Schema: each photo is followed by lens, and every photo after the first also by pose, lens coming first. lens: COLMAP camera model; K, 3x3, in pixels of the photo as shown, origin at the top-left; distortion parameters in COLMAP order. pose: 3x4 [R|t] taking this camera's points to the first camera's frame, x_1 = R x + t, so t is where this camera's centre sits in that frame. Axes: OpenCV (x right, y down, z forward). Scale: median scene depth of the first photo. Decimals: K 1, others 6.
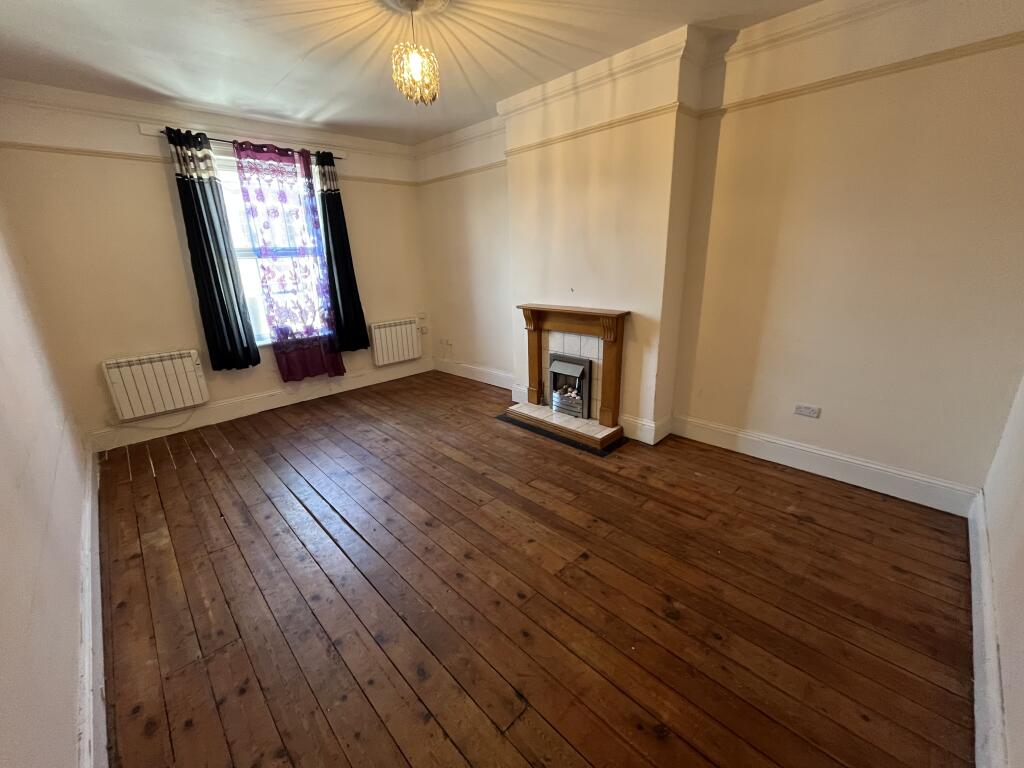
lens RADIAL K [[413.7, 0, 512.8], [0, 413.7, 384.8], [0, 0, 1]] dist [-0.000405, -0.000109]
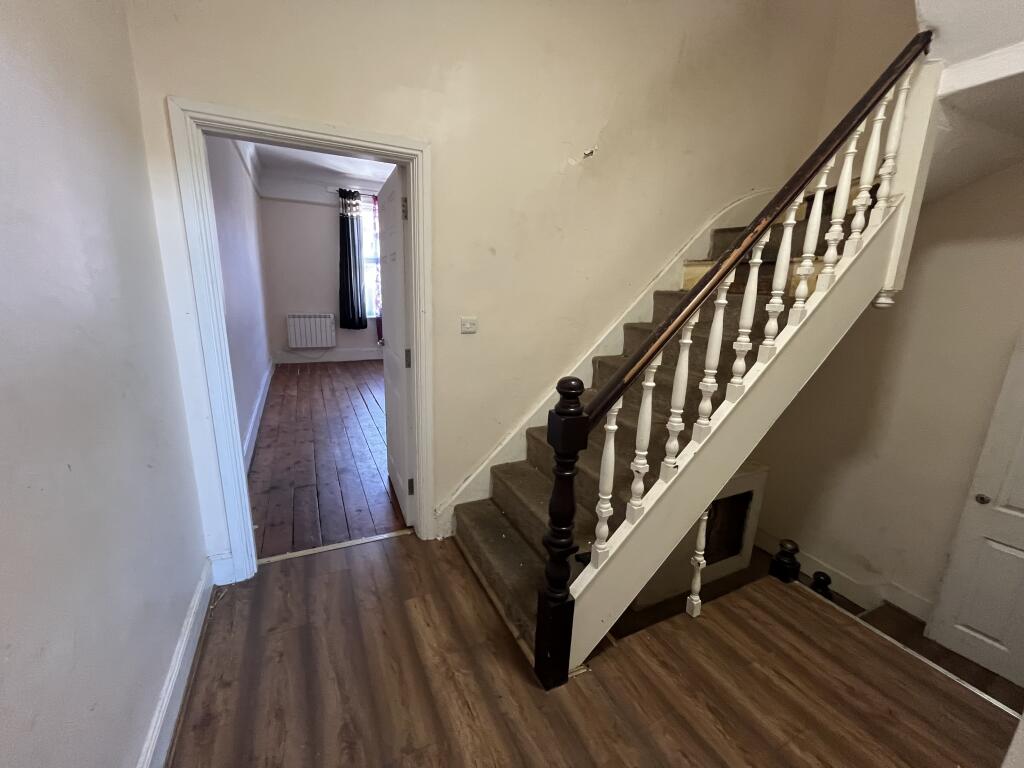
lens RADIAL K [[413.7, 0, 515.5], [0, 413.7, 386.6], [0, 0, 1]] dist [-0.000405, -0.000109]
pose [[0.950878, 0.134471, -0.278834, 0.469828], [-0.153715, 0.986937, -0.048236, 0.181110], [0.268705, 0.088728, 0.959127, -0.408590]]
